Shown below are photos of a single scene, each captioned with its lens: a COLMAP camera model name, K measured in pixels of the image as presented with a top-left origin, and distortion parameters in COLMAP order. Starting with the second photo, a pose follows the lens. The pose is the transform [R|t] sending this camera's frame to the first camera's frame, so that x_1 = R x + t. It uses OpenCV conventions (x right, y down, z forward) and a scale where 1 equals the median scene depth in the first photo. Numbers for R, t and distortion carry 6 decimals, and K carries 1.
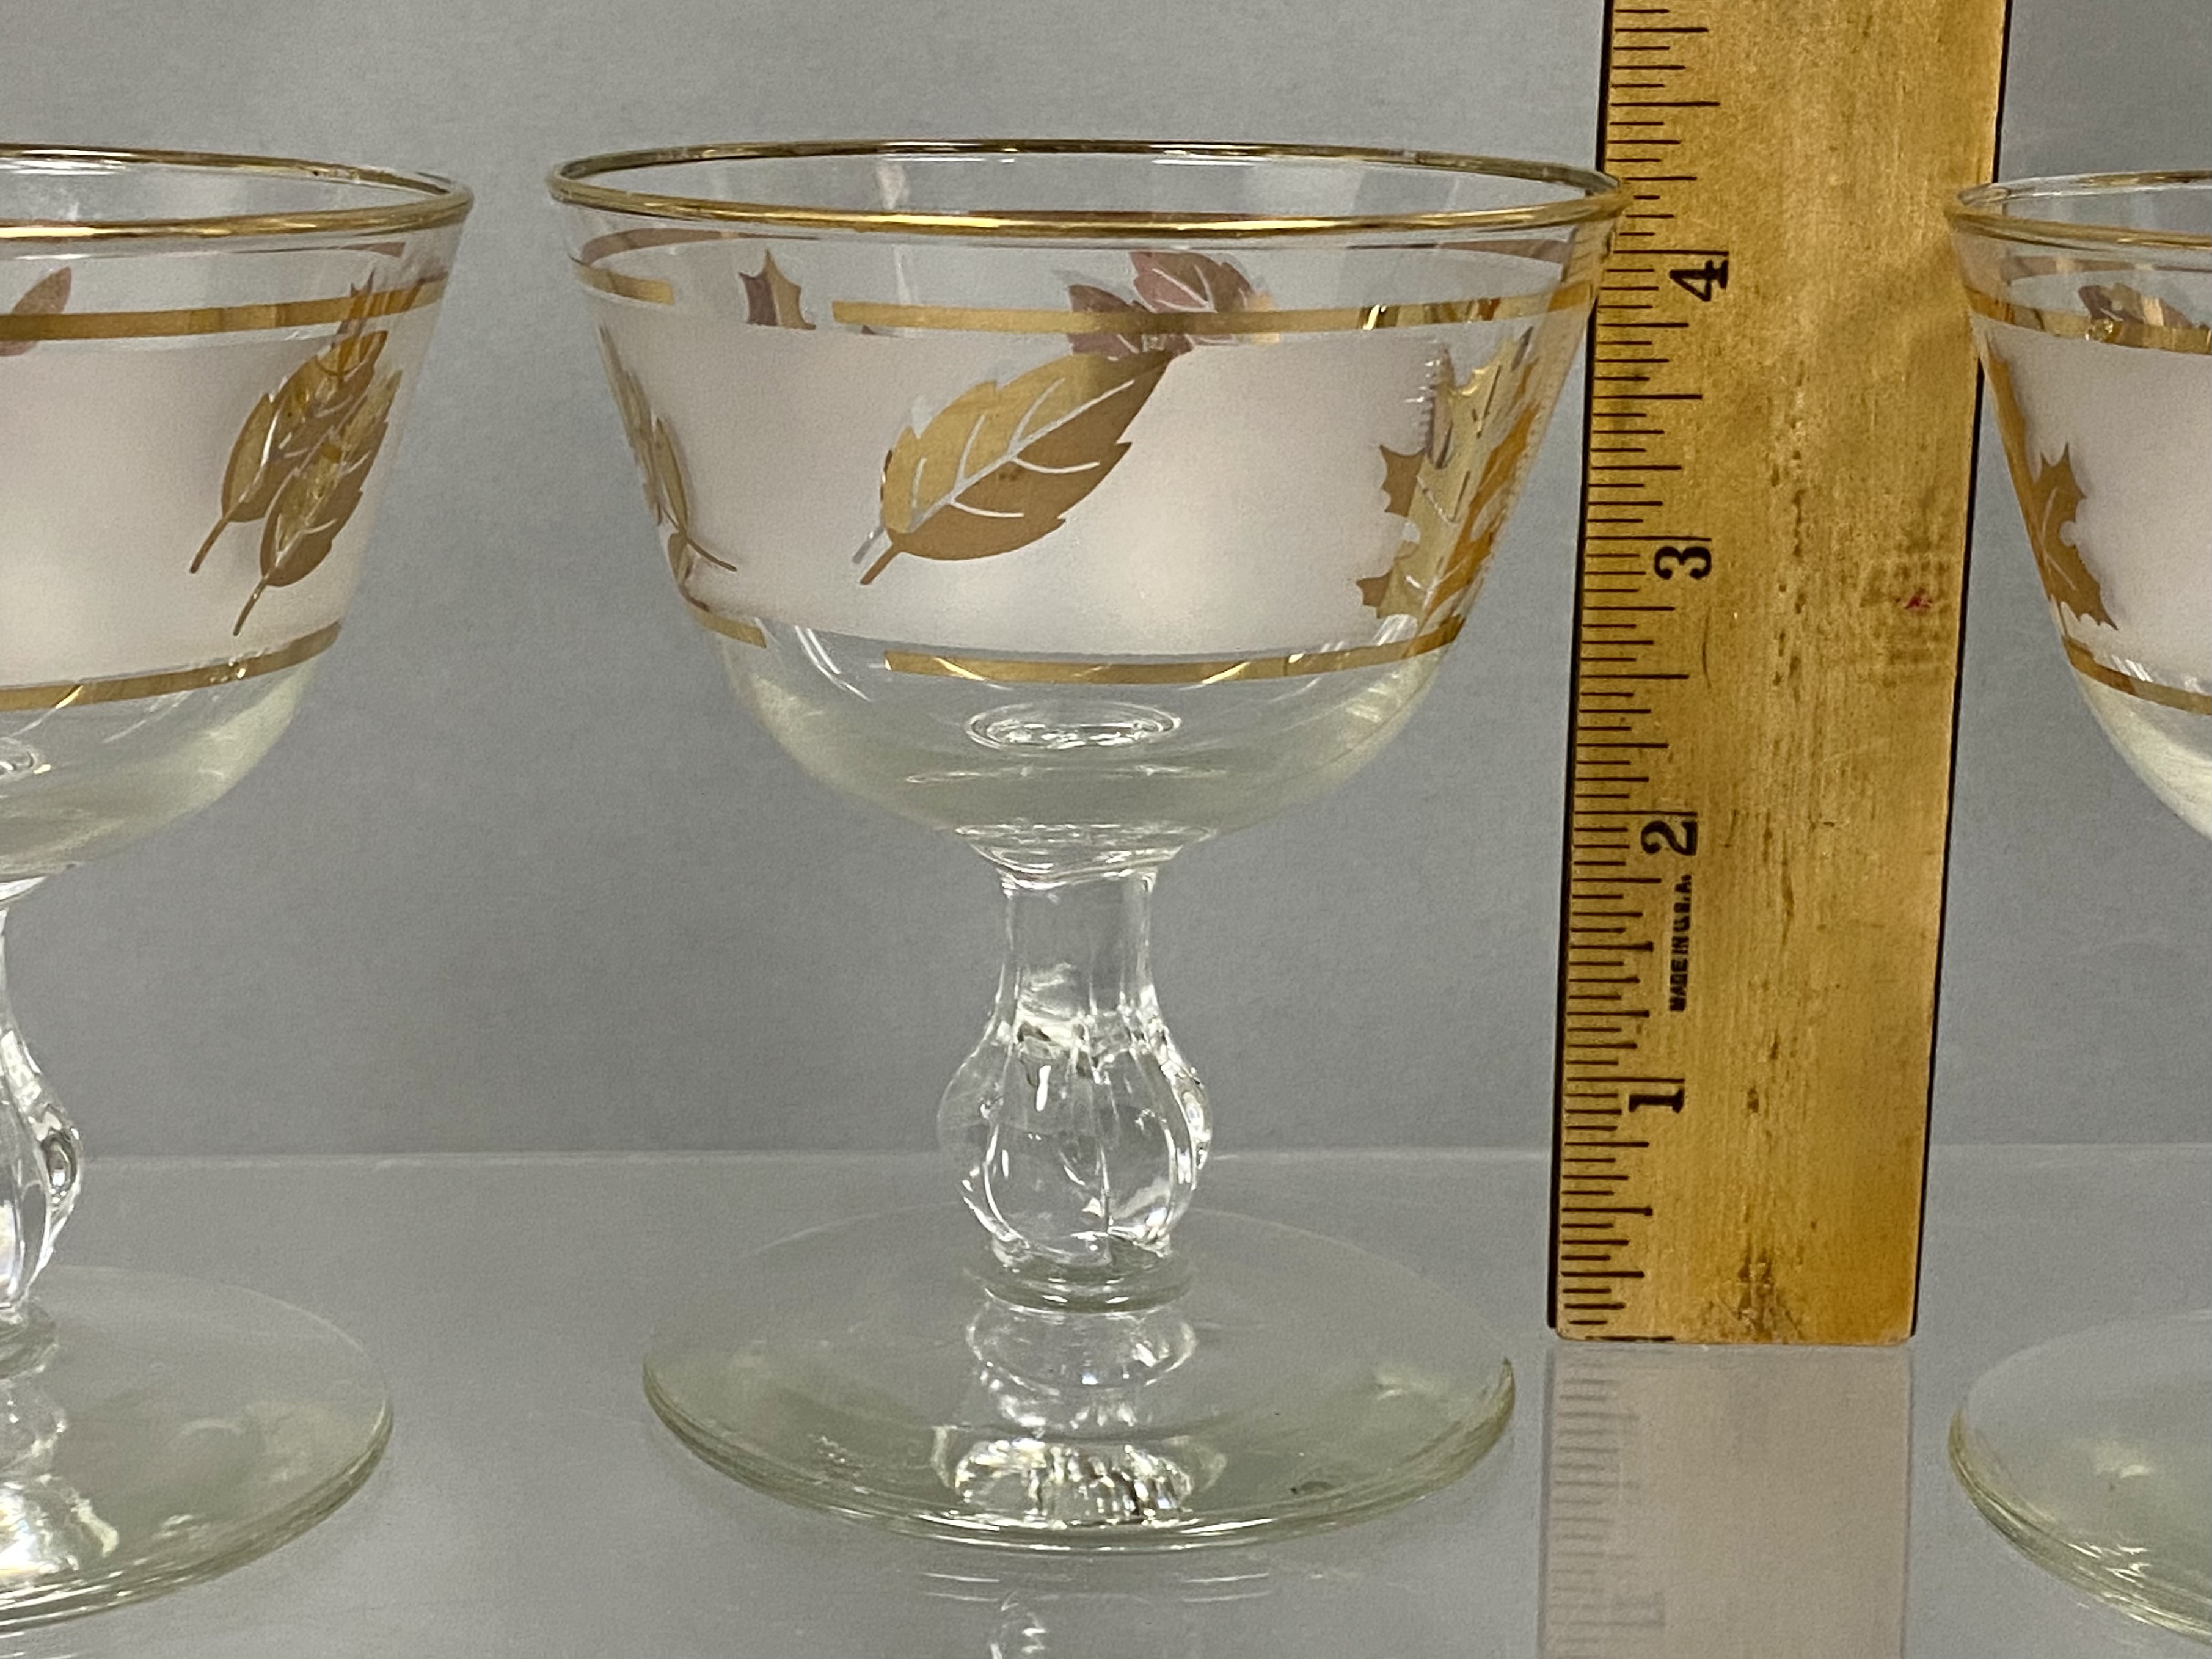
lens RADIAL K [[3318.1, 0, 1106.7], [0, 3318.1, 837.4], [0, 0, 1]] dist [-0.019777, 0.000000]
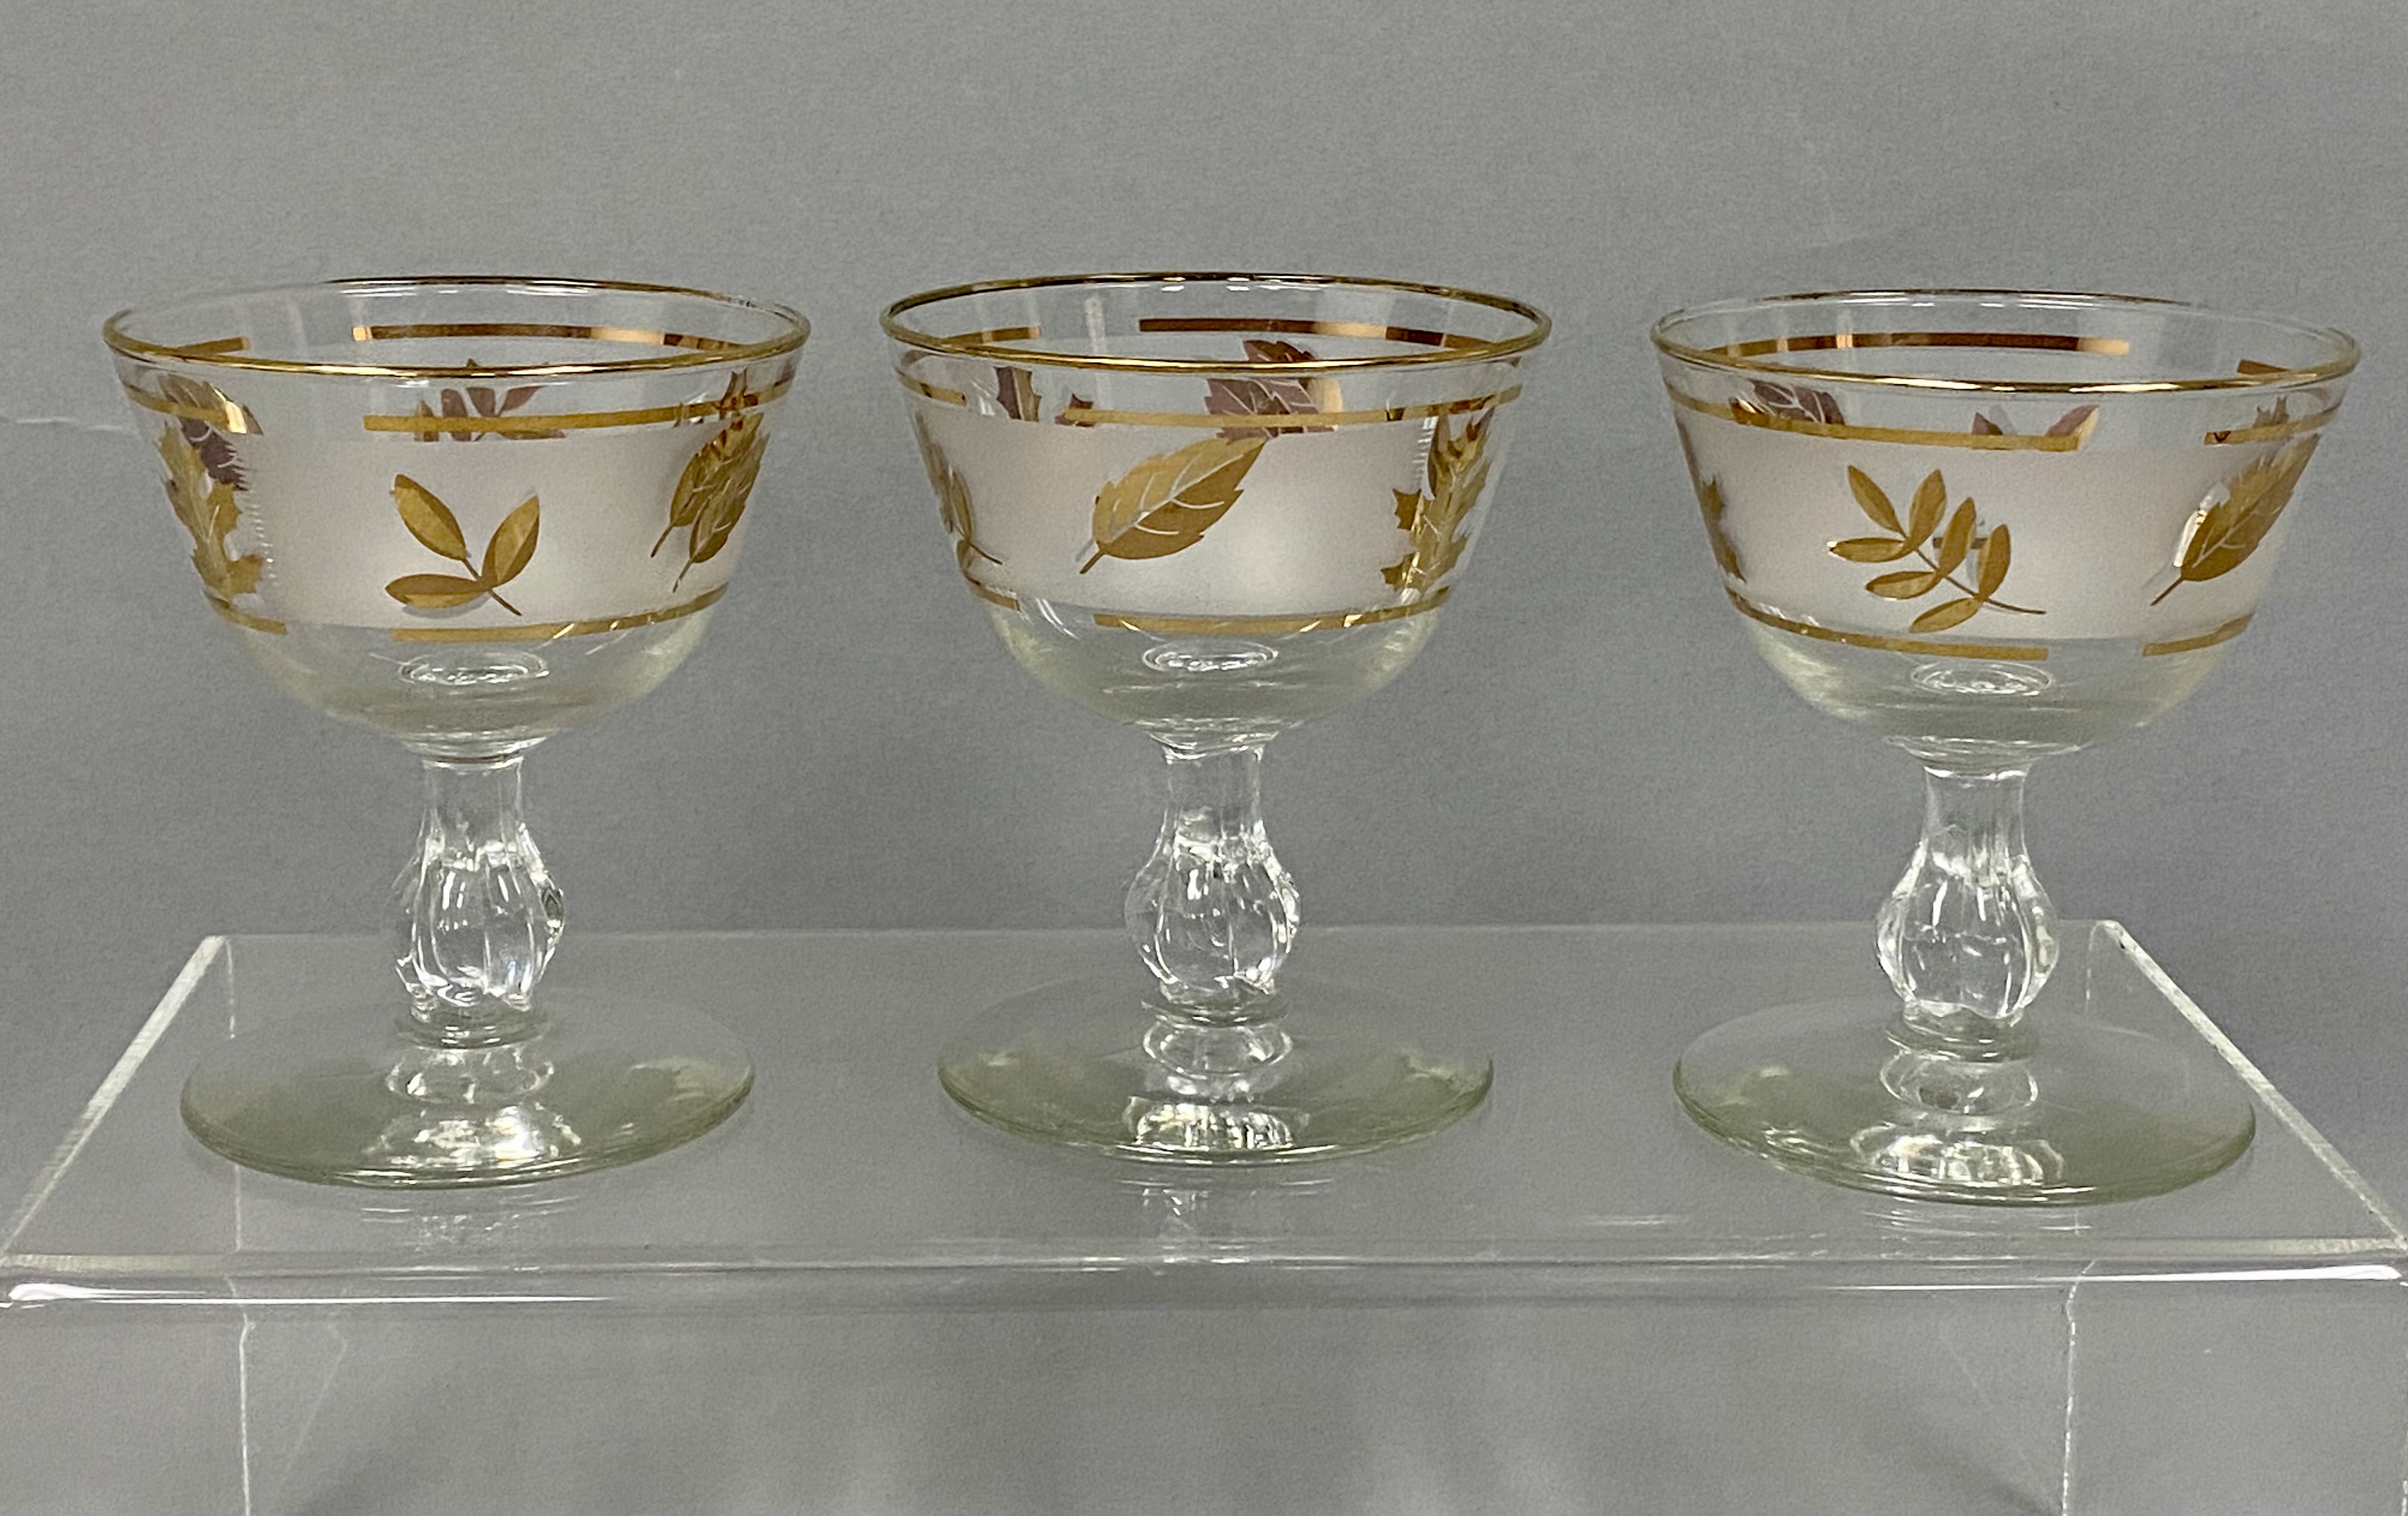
lens RADIAL K [[3610.5, 0, 1204.3], [0, 3610.5, 757.3], [0, 0, 1]] dist [0.003708, 0.000000]
pose [[0.999877, -0.007552, -0.013733, 0.010591], [0.007696, 0.999915, 0.010516, -0.003509], [0.013653, -0.010620, 0.999850, -0.729156]]
